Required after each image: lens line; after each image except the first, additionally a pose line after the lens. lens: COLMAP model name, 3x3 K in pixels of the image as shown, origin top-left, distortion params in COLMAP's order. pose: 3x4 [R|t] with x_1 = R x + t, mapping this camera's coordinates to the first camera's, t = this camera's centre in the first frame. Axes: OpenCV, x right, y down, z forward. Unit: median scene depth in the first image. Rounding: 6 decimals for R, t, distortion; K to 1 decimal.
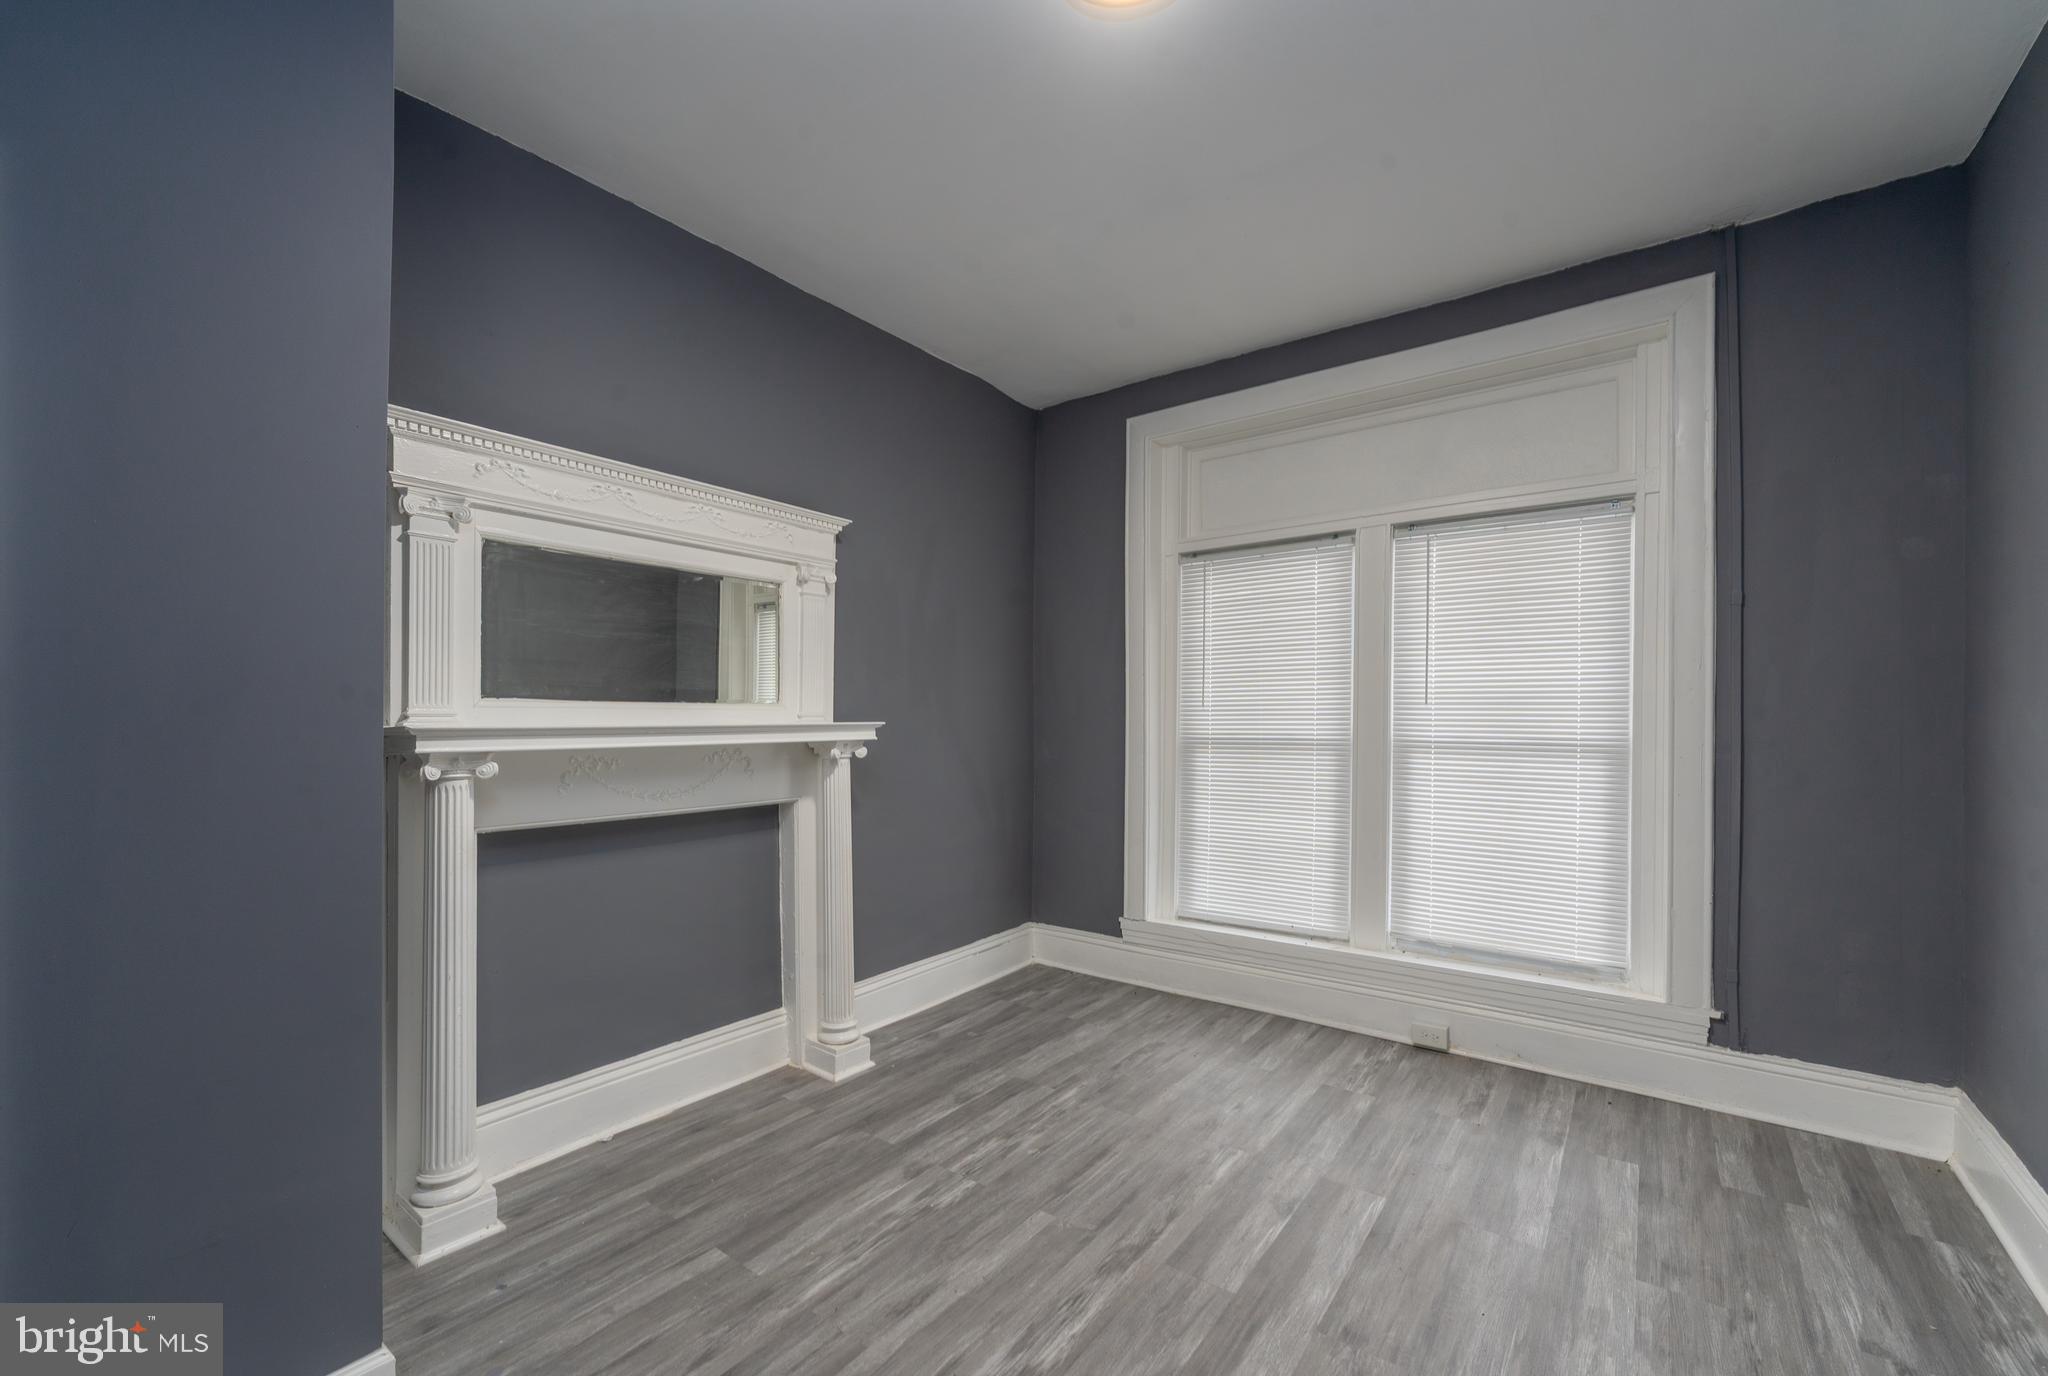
lens RADIAL K [[845.8, 0, 1032.8], [0, 845.8, 726.2], [0, 0, 1]] dist [0.003640, -0.002107]
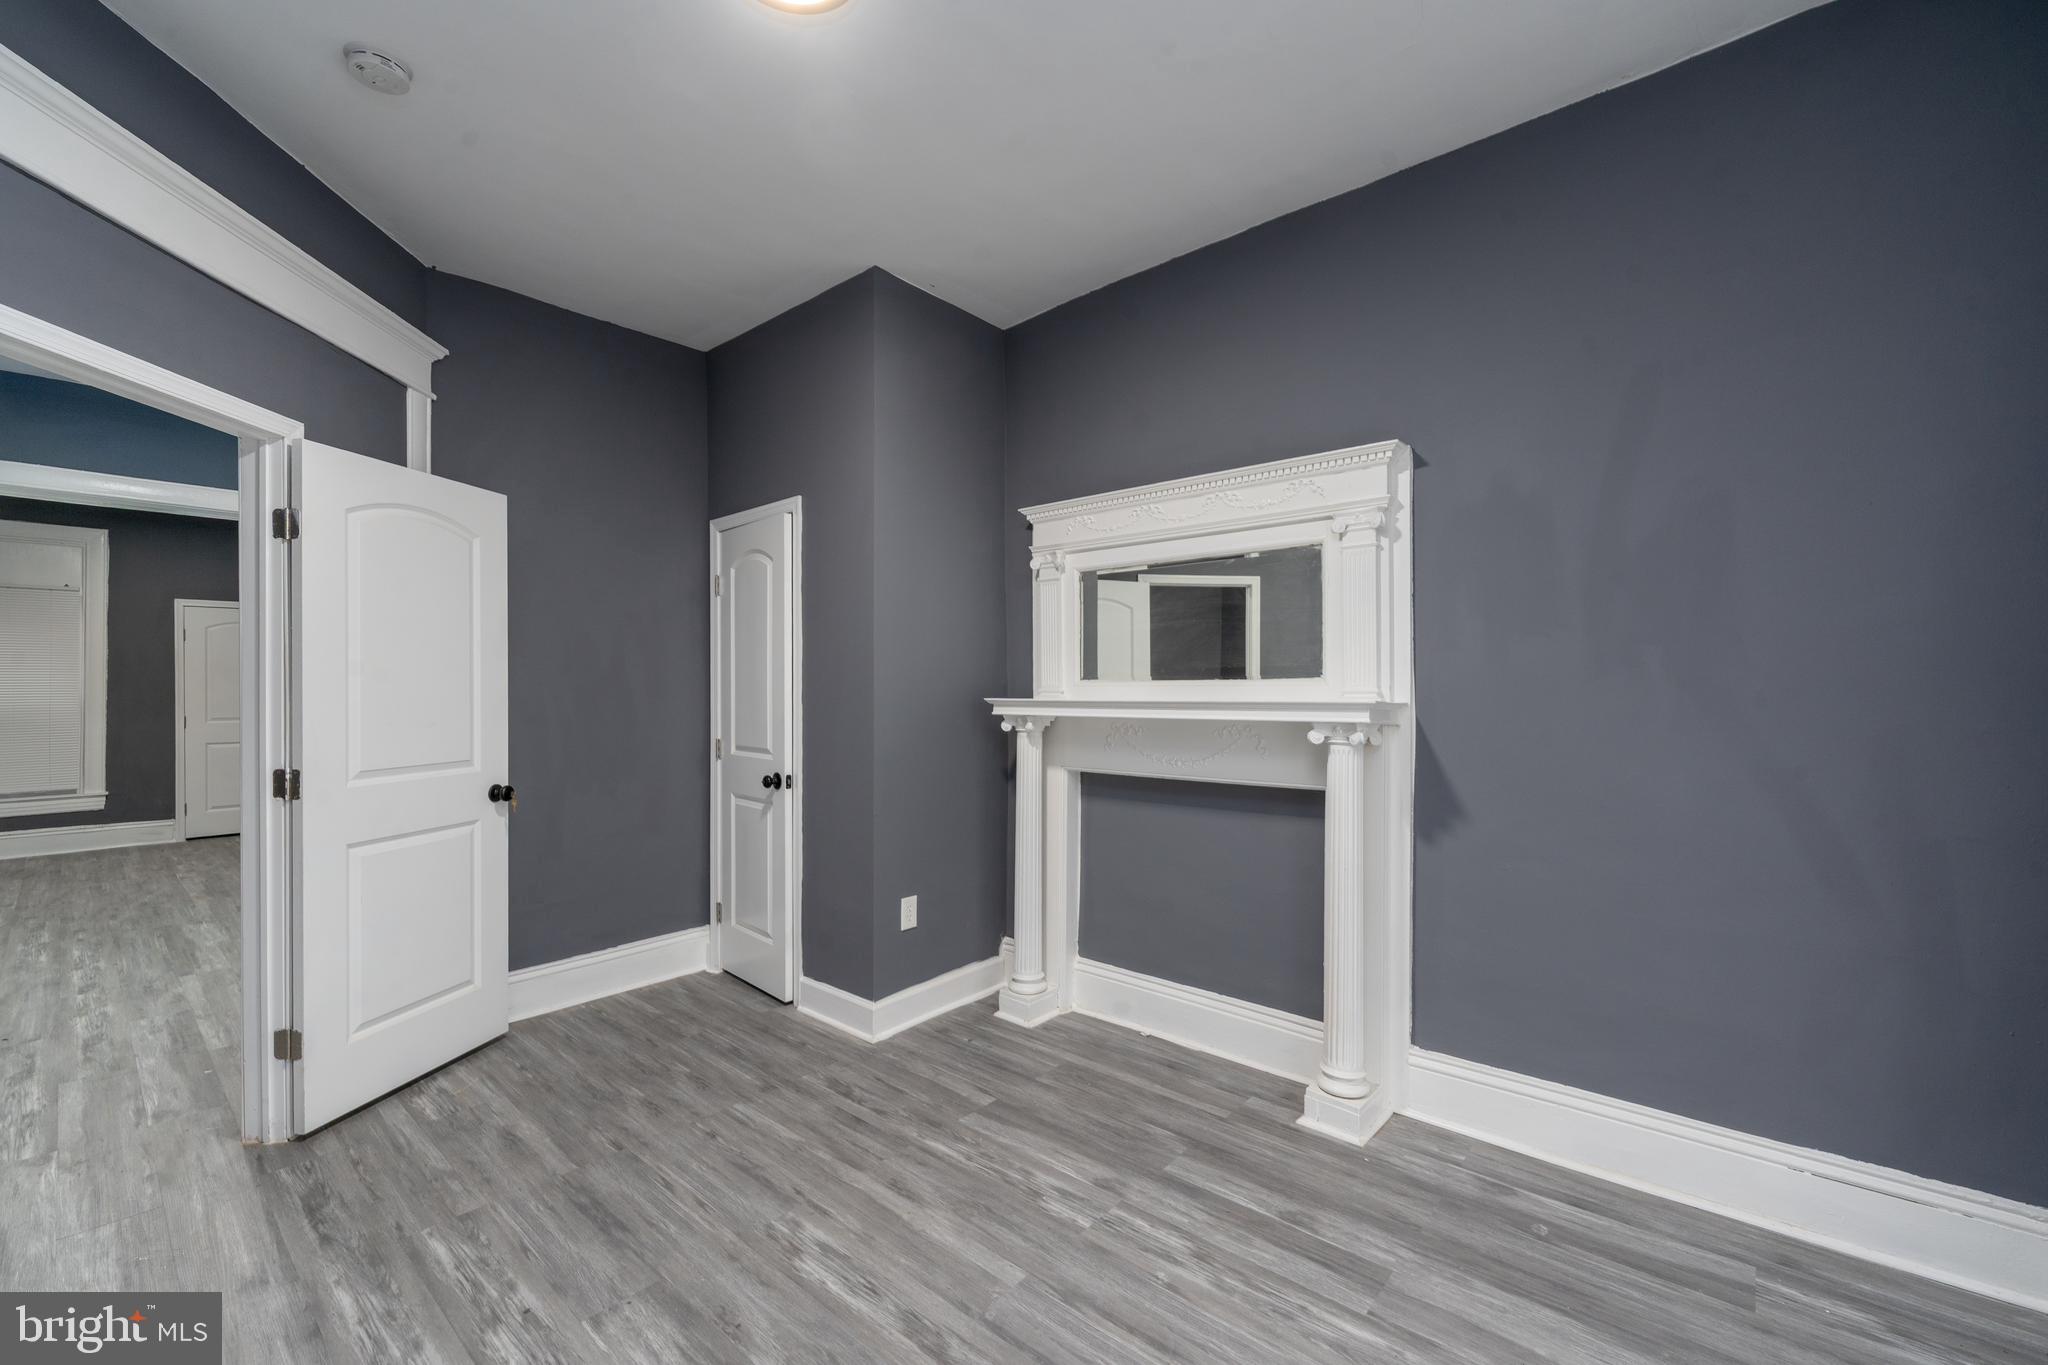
lens RADIAL K [[845.8, 0, 1011.8], [0, 845.8, 688.6], [0, 0, 1]] dist [0.003640, -0.002107]
pose [[-0.097624, -0.000252, -0.995223, 0.789092], [-0.007767, 0.999970, 0.000508, -0.017652], [0.995193, 0.007779, -0.097623, 0.974863]]
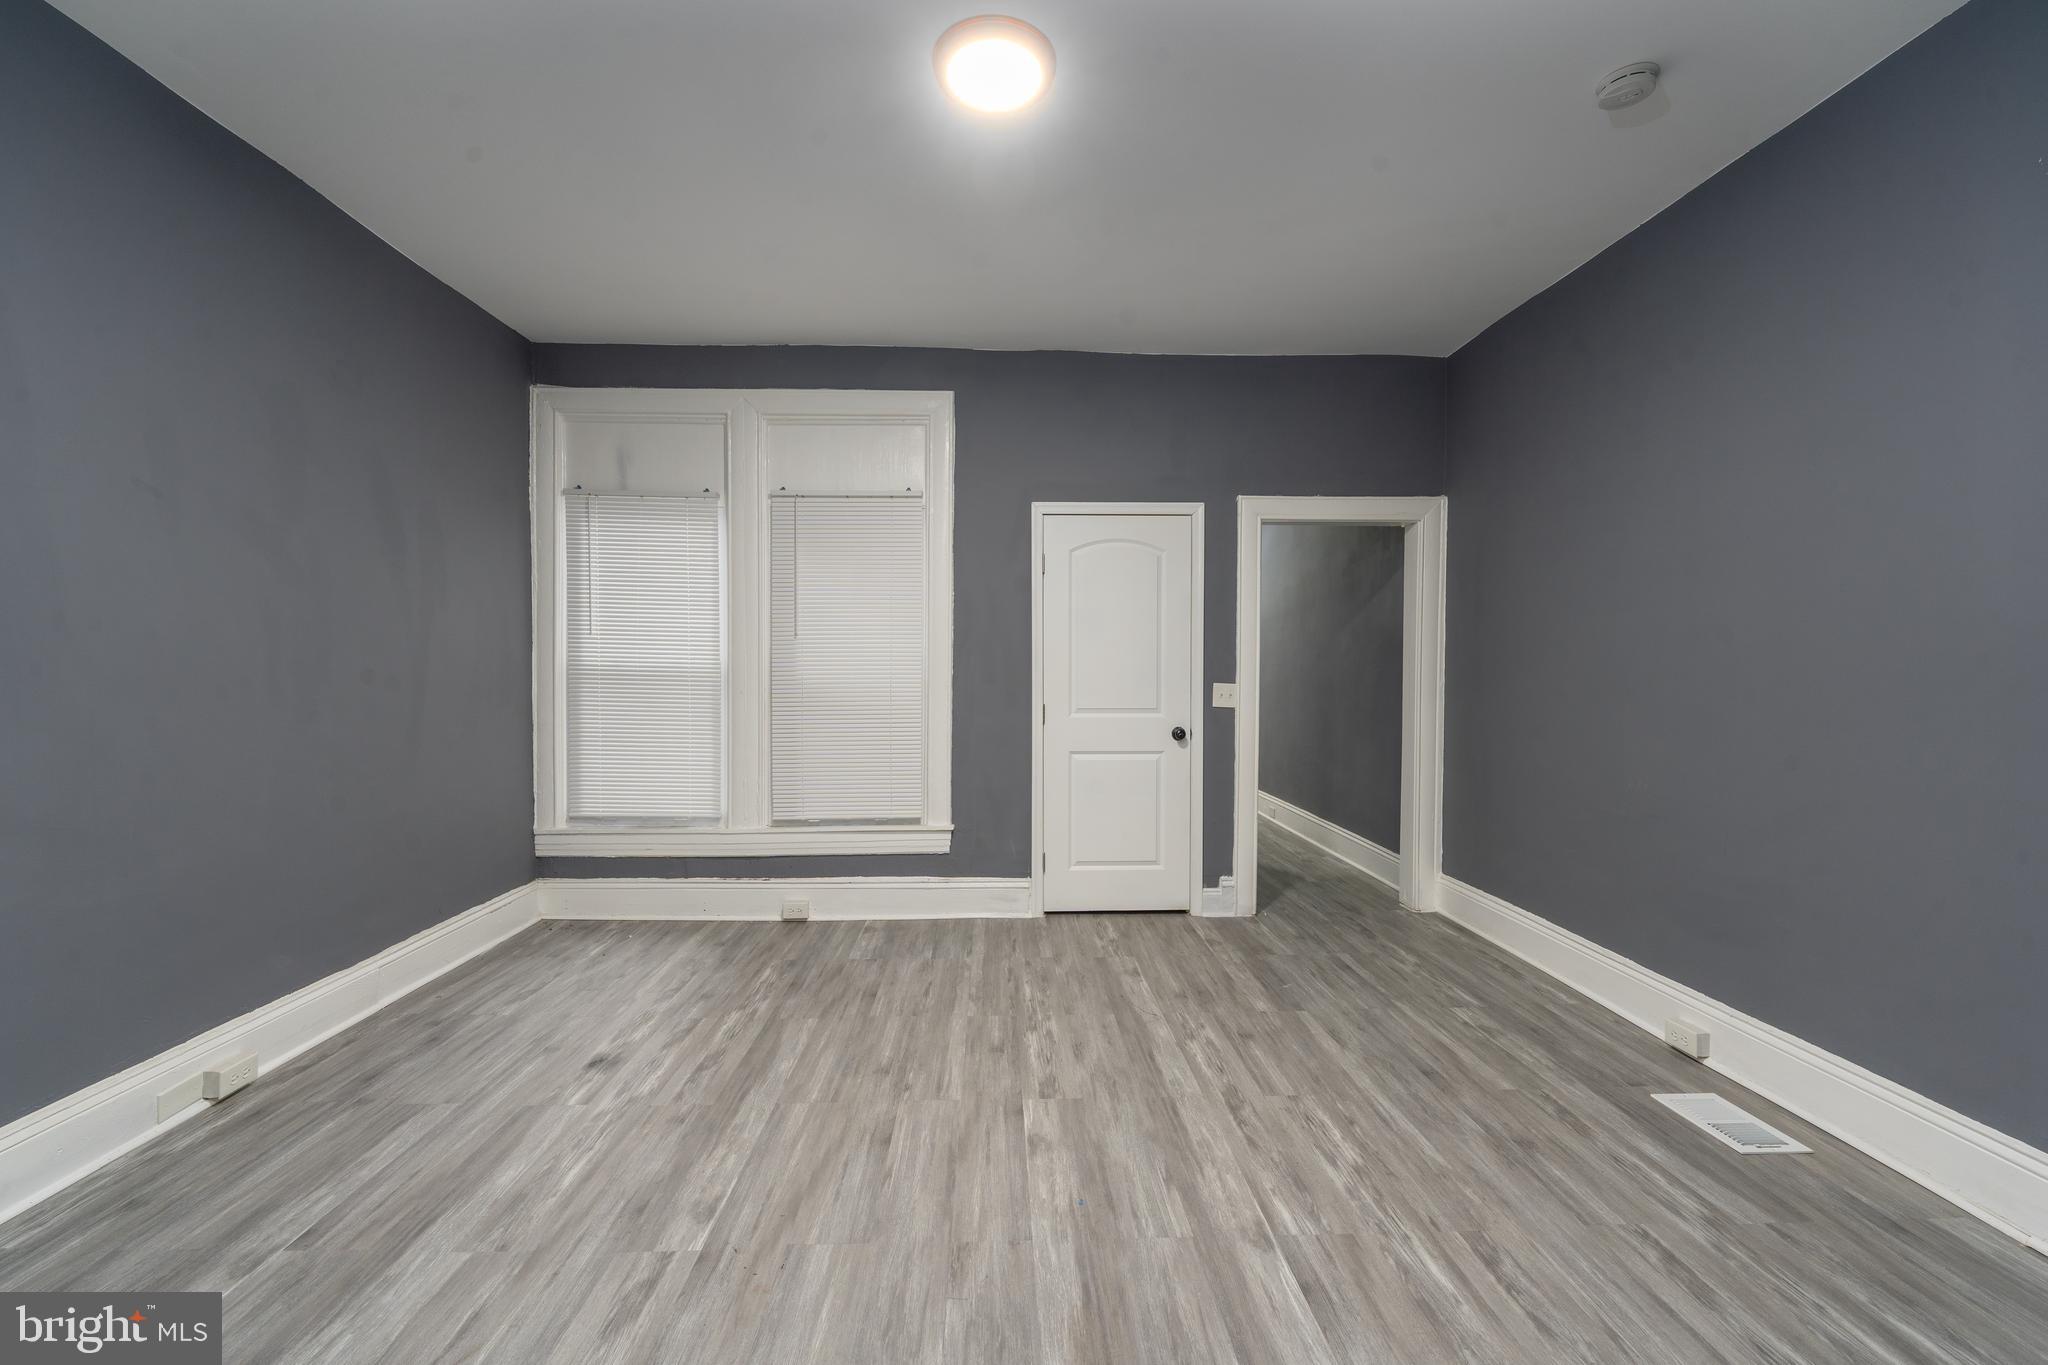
lens RADIAL K [[845.8, 0, 1016.7], [0, 845.8, 677.1], [0, 0, 1]] dist [0.003640, -0.002107]
pose [[-0.788310, 0.006287, -0.615246, -0.890643], [-0.008843, 0.999729, 0.021546, 0.011014], [0.615215, 0.022426, -0.788040, -1.007553]]
